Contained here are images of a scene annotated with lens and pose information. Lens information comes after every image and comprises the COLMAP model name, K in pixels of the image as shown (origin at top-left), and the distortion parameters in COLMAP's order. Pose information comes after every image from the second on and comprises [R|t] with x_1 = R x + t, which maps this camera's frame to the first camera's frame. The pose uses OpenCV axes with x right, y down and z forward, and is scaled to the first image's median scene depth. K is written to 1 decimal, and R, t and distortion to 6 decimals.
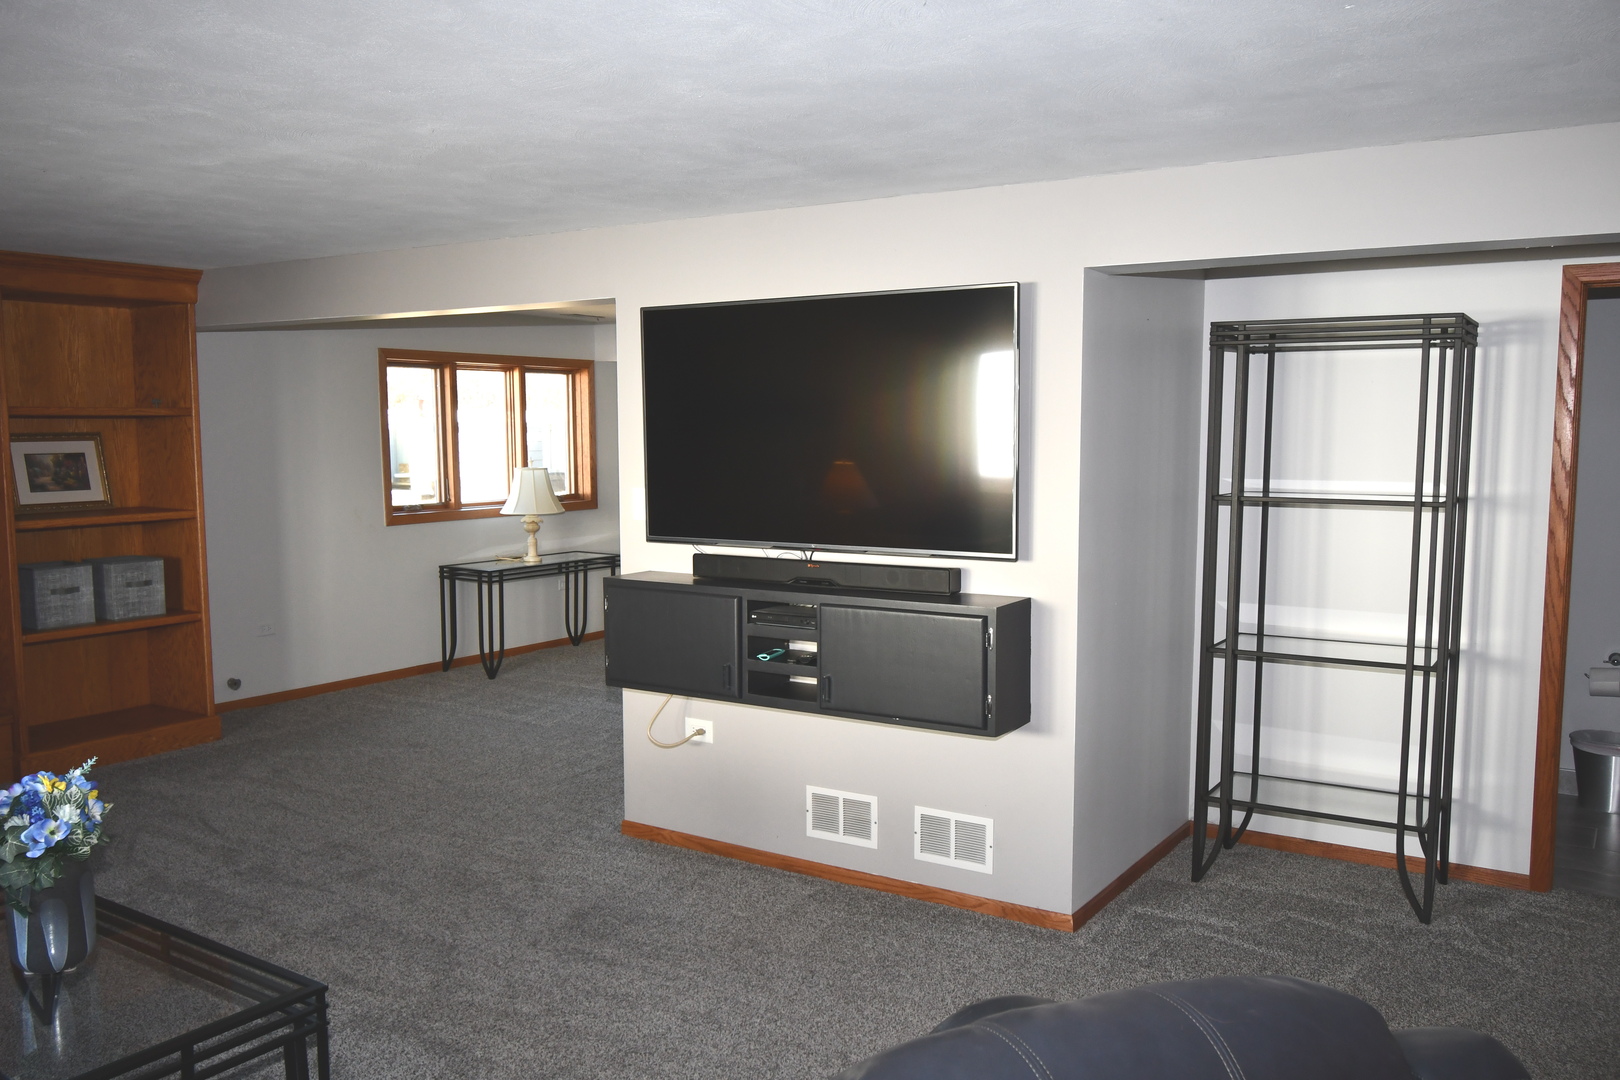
lens RADIAL K [[1323.4, 0, 805.8], [0, 1323.4, 557.1], [0, 0, 1]] dist [-0.001308, -0.001388]
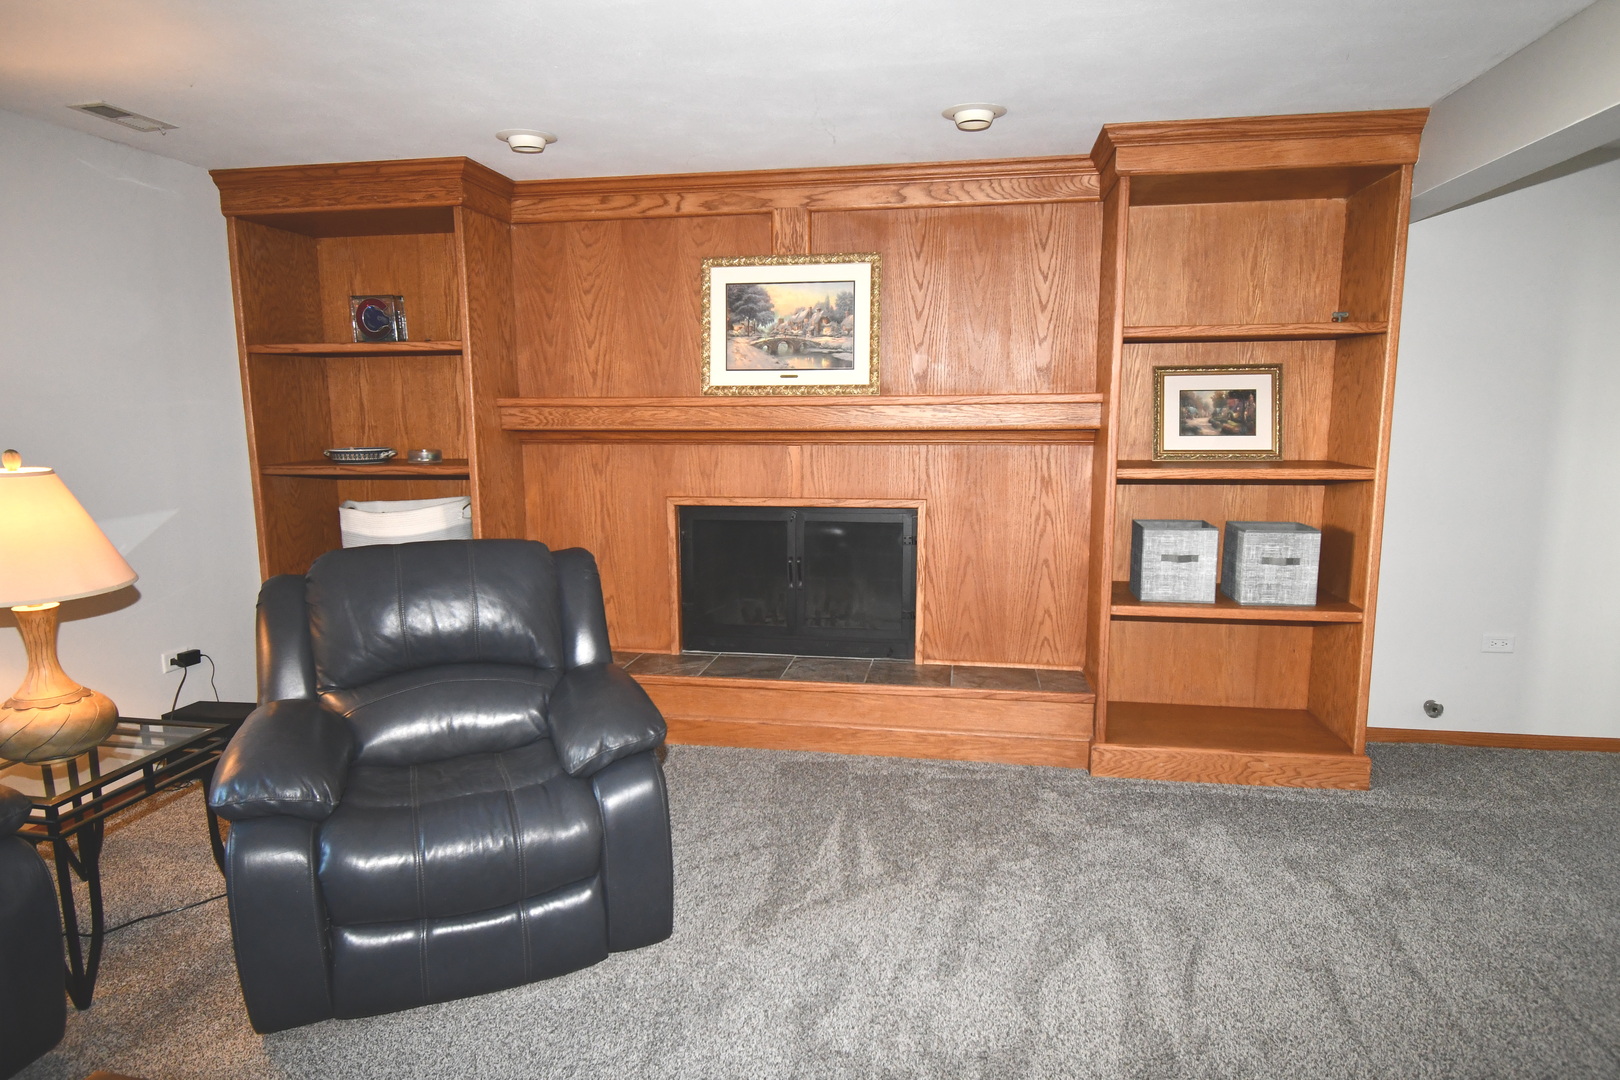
lens RADIAL K [[951.8, 0, 806.5], [0, 951.8, 554.0], [0, 0, 1]] dist [0.019490, -0.032591]
pose [[0.400257, 0.139759, -0.905683, -0.149928], [-0.085368, 0.989691, 0.114995, -0.030475], [0.912418, 0.031288, 0.408062, 0.676547]]
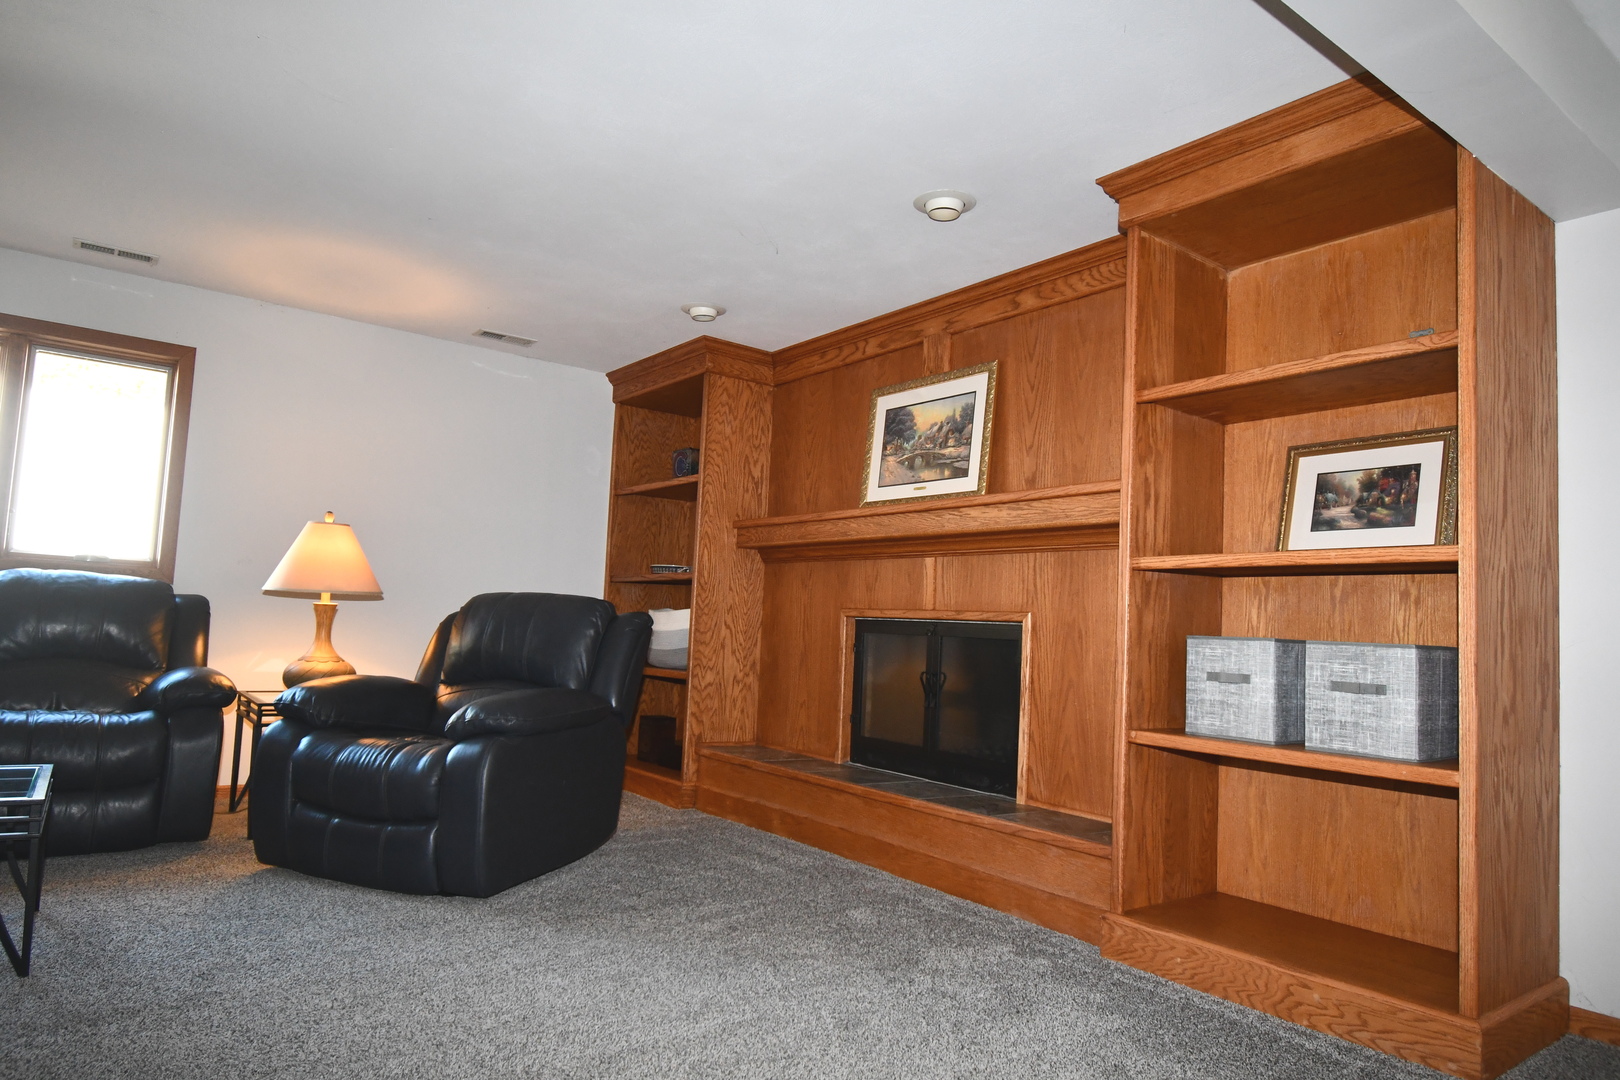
lens RADIAL K [[996.5, 0, 805.8], [0, 996.5, 551.5], [0, 0, 1]] dist [0.000591, -0.001789]
pose [[-0.341492, -0.091240, -0.935446, -0.076469], [-0.141965, 0.988865, -0.044625, 0.019622], [0.929101, 0.117561, -0.350642, 1.191638]]
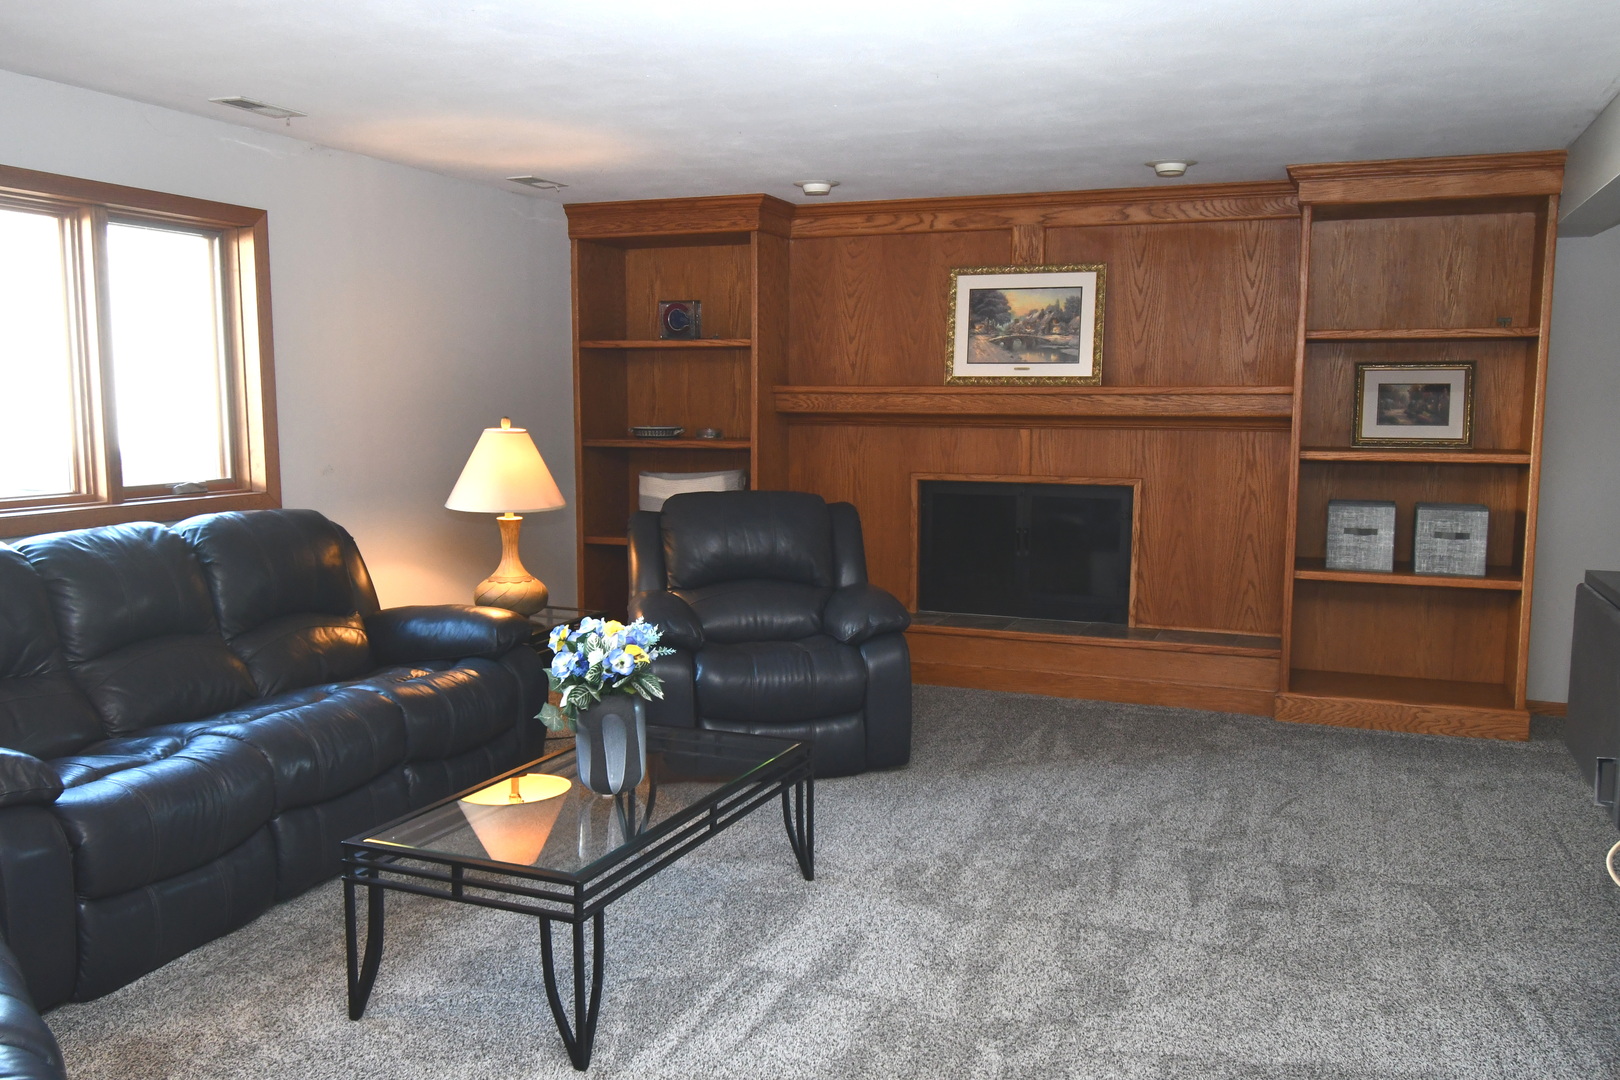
lens RADIAL K [[1342.0, 0, 806.5], [0, 1342.0, 559.8], [0, 0, 1]] dist [-0.001110, -0.004617]
pose [[0.198609, 0.121390, -0.972532, 0.334116], [-0.101017, 0.989551, 0.102885, -0.014787], [0.974859, 0.077808, 0.208796, 0.527953]]
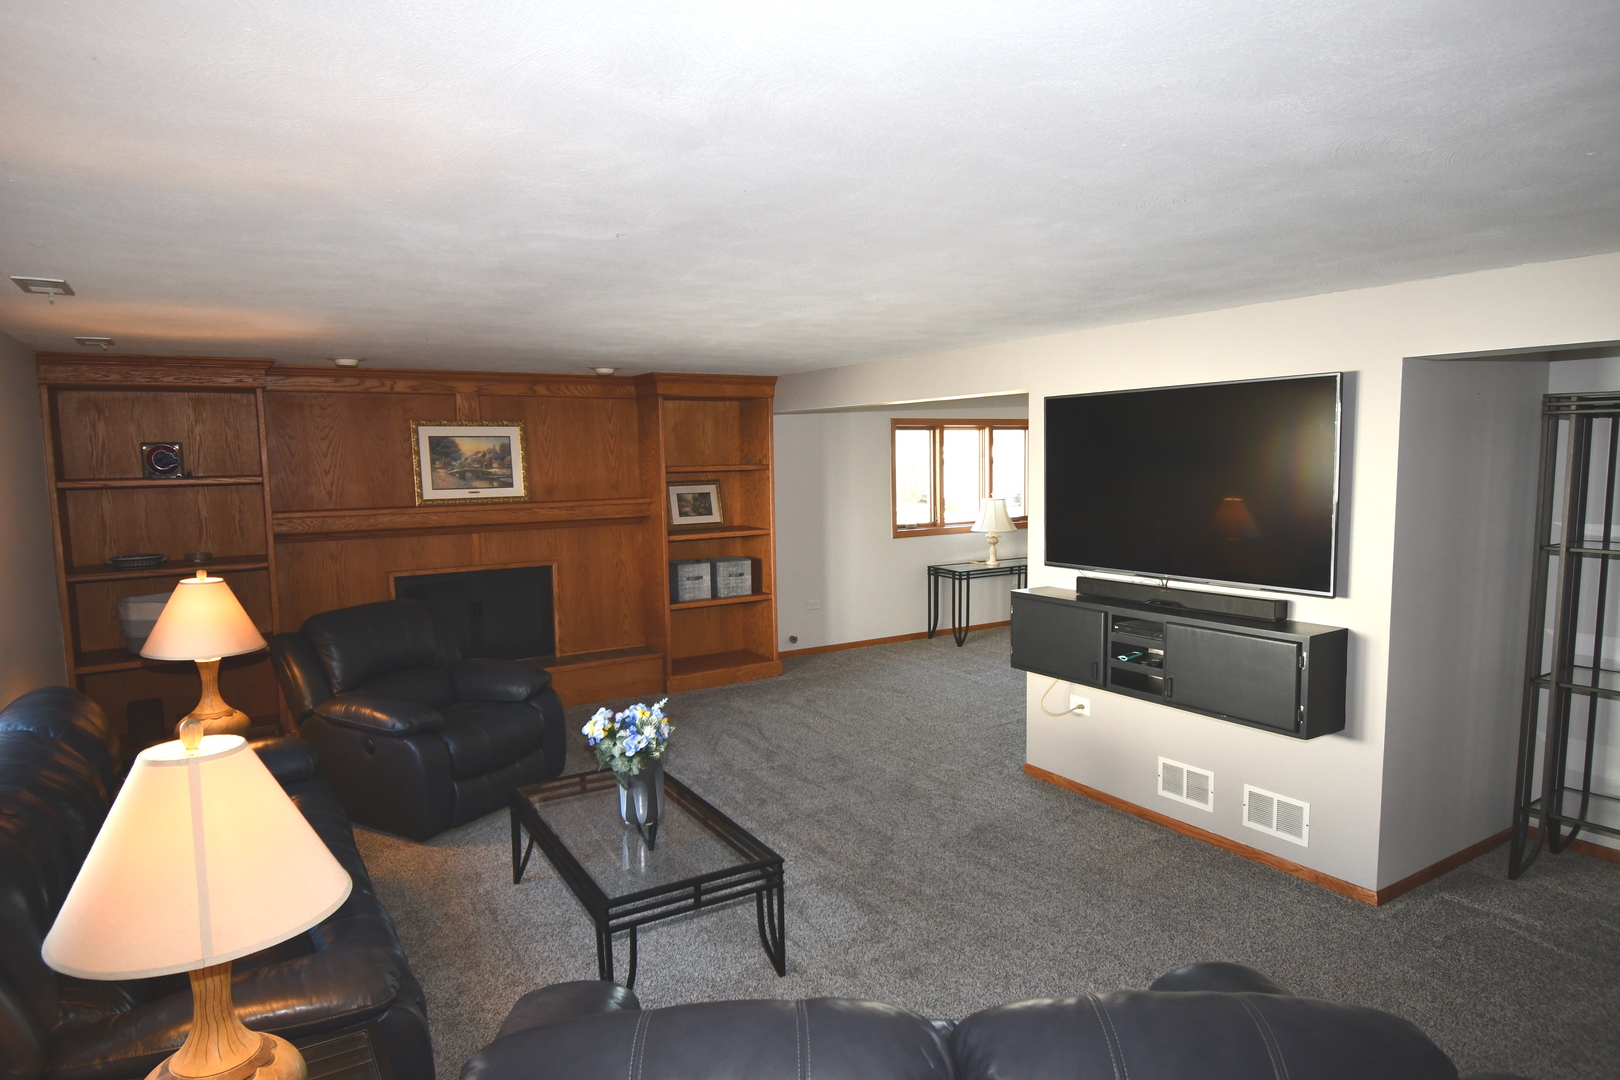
lens RADIAL K [[951.8, 0, 806.5], [0, 951.8, 554.0], [0, 0, 1]] dist [0.019490, -0.032591]
pose [[0.906146, 0.030914, -0.421833, 0.073119], [-0.027068, 0.999519, 0.015103, -0.031799], [0.422097, -0.002267, 0.906548, -0.008465]]
